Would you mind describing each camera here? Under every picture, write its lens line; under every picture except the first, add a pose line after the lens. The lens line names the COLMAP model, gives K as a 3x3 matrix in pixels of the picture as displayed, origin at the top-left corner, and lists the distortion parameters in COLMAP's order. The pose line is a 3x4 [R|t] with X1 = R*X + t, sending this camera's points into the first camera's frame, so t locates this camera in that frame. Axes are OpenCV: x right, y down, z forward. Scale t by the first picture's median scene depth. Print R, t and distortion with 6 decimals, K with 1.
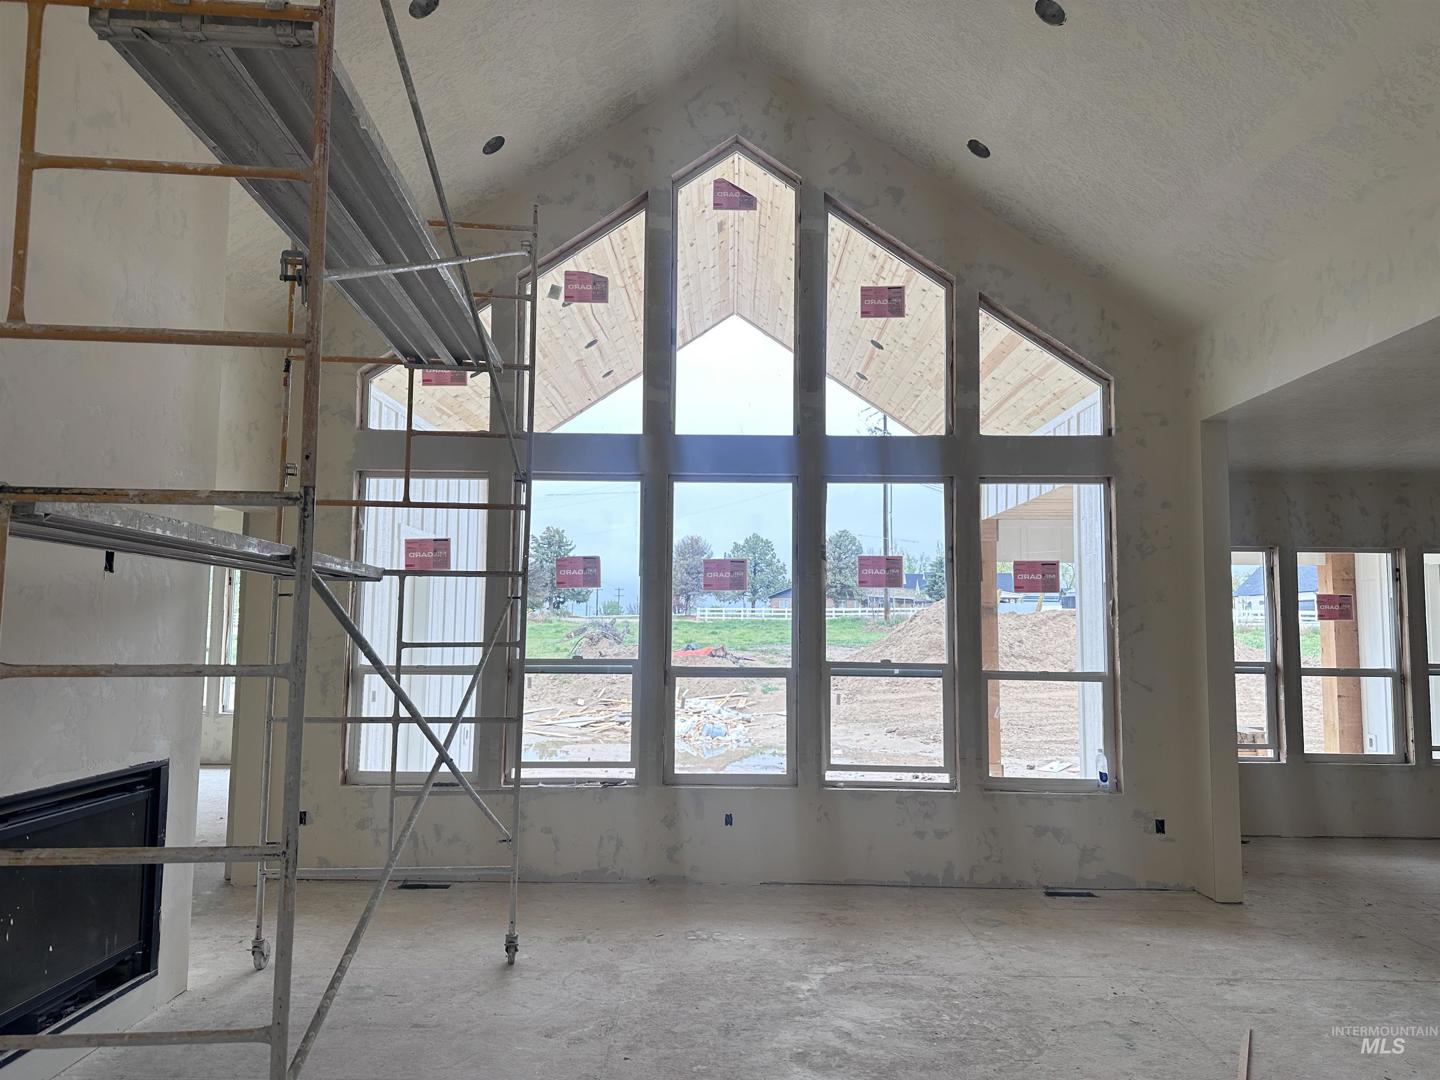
lens RADIAL K [[1014.7, 0, 720.0], [0, 1014.7, 540.0], [0, 0, 1]] dist [0.121050, -0.147002]
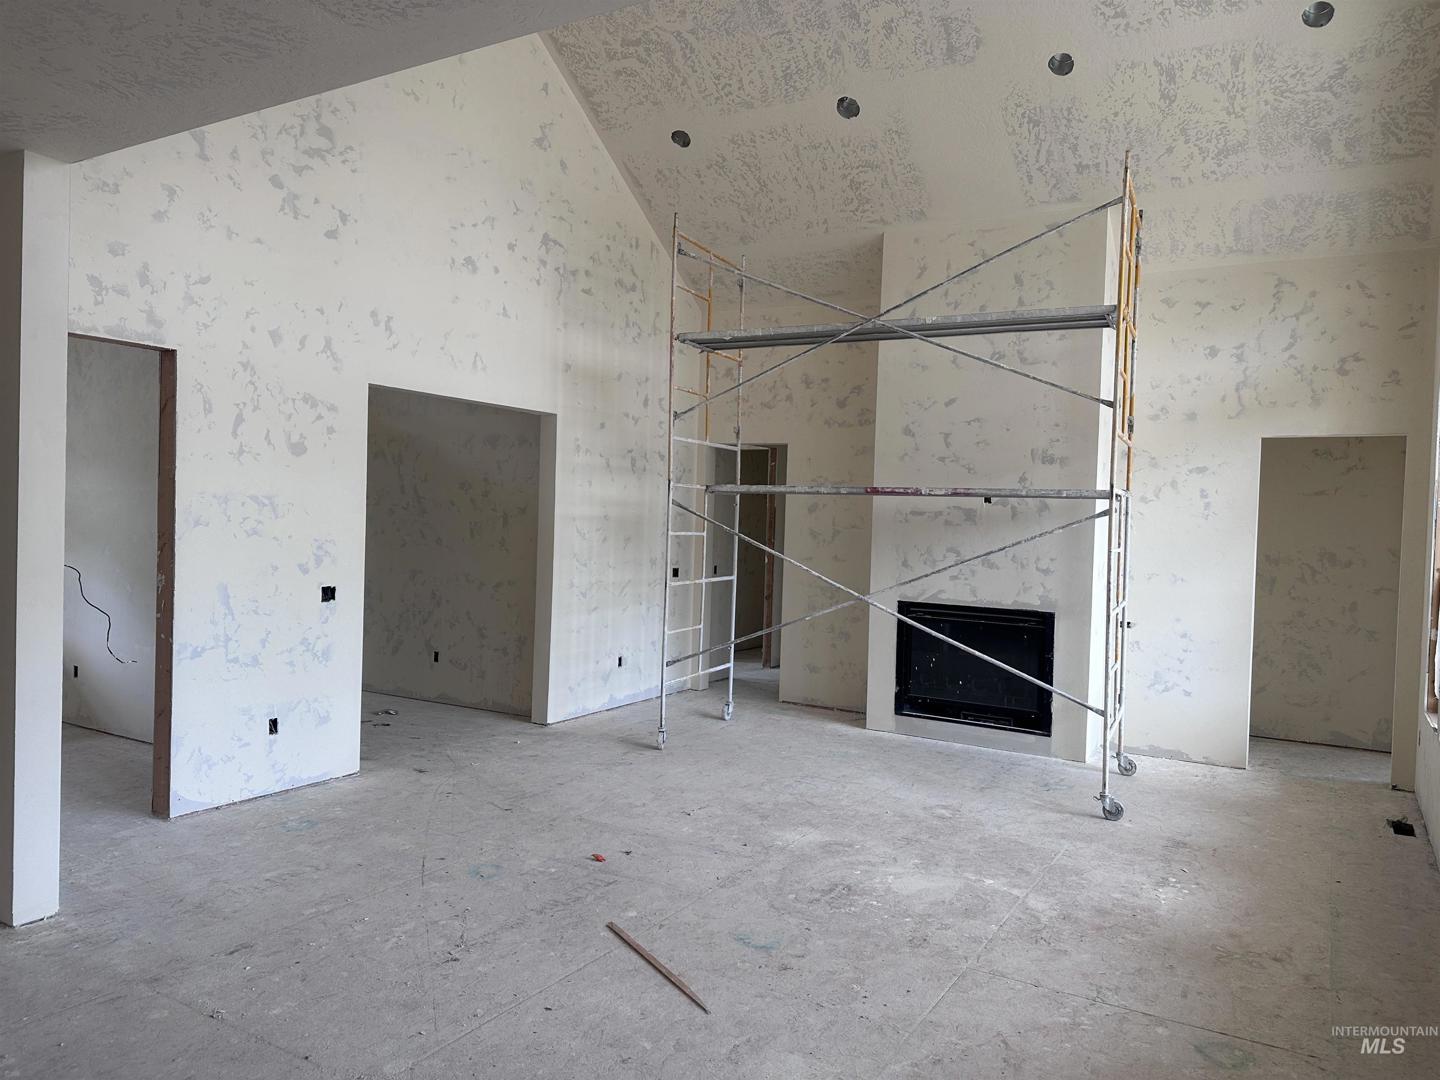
lens RADIAL K [[1014.7, 0, 720.0], [0, 1014.7, 540.0], [0, 0, 1]] dist [0.121050, -0.147002]
pose [[-0.520307, -0.011350, -0.853904, 1.005915], [0.037609, 0.998637, -0.036189, 0.119069], [0.853151, -0.050944, -0.519171, 1.224077]]
